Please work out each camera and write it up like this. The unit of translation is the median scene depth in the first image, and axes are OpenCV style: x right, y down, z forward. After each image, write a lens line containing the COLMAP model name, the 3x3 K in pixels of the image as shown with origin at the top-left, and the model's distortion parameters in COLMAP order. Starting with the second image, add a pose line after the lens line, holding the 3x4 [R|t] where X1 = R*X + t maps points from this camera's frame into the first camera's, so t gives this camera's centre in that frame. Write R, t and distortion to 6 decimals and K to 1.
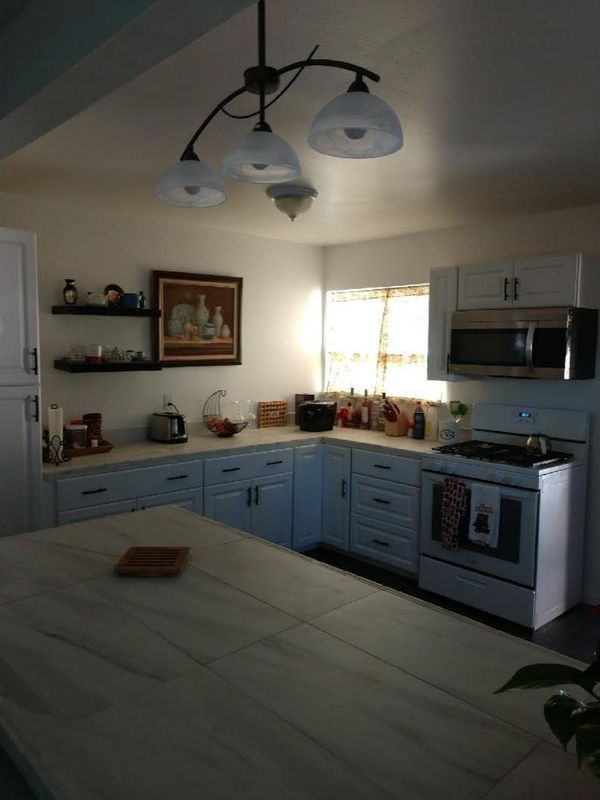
lens RADIAL K [[609.9, 0, 300.0], [0, 609.9, 400.0], [0, 0, 1]] dist [0.038981, -0.033969]
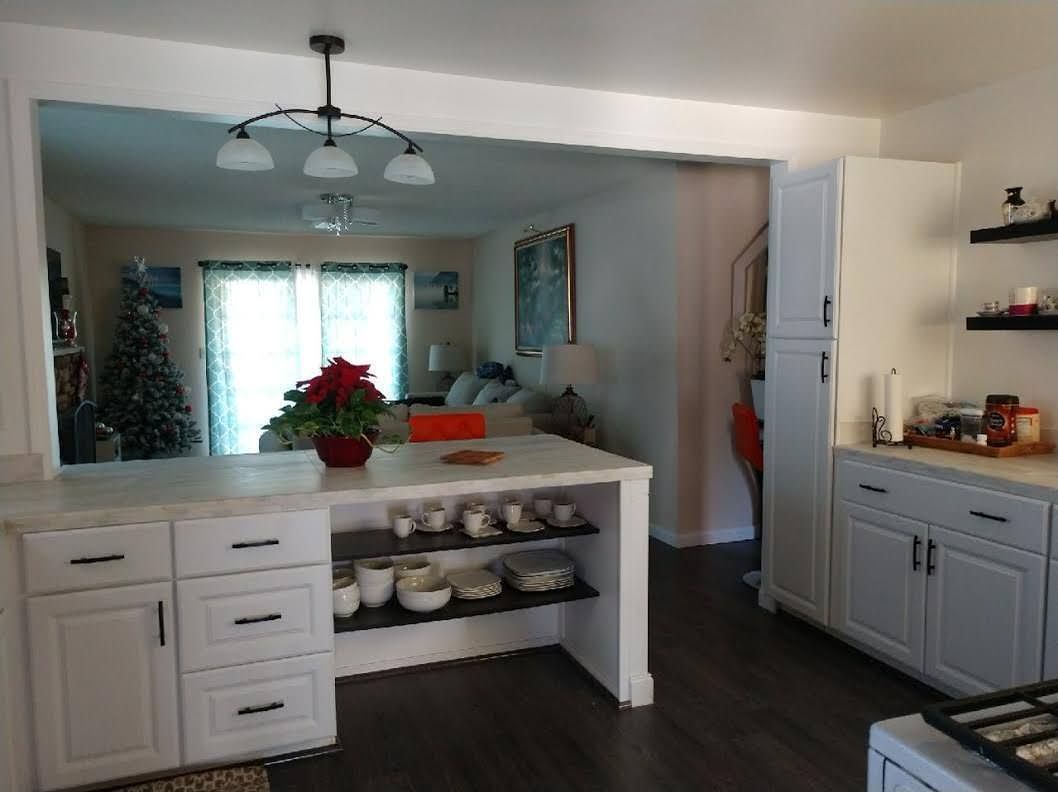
lens RADIAL K [[806.7, 0, 529.6], [0, 806.7, 392.9], [0, 0, 1]] dist [0.038981, -0.033969]
pose [[-0.373157, 0.063779, -0.925573, 0.546748], [-0.086276, 0.990926, 0.103066, -0.021947], [0.923748, 0.118314, -0.364269, 0.744799]]
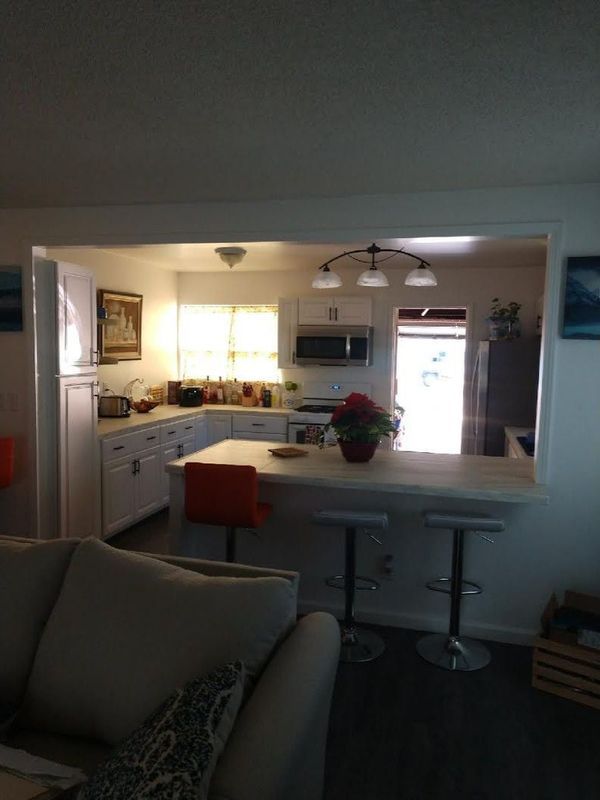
lens RADIAL K [[617.6, 0, 294.9], [0, 617.6, 401.1], [0, 0, 1]] dist [0.002312, -0.001359]
pose [[0.842620, -0.044592, 0.536660, -0.596450], [0.040214, 0.998994, 0.019867, 0.021366], [-0.537005, 0.004841, 0.843565, -0.352083]]
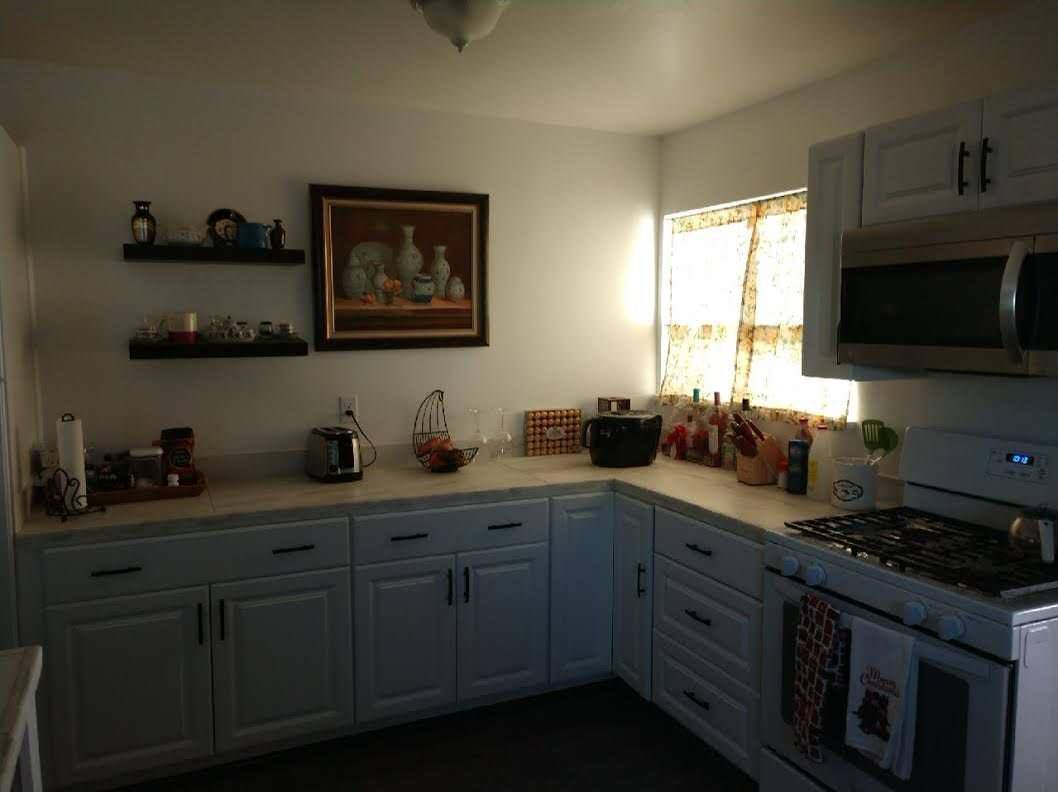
lens RADIAL K [[803.6, 0, 538.2], [0, 803.6, 396.1], [0, 0, 1]] dist [0.030438, 0.001086]
pose [[0.954678, 0.016842, -0.297164, 0.193615], [-0.016678, 0.999856, 0.003088, -0.015186], [0.297174, 0.002008, 0.954821, 0.316421]]
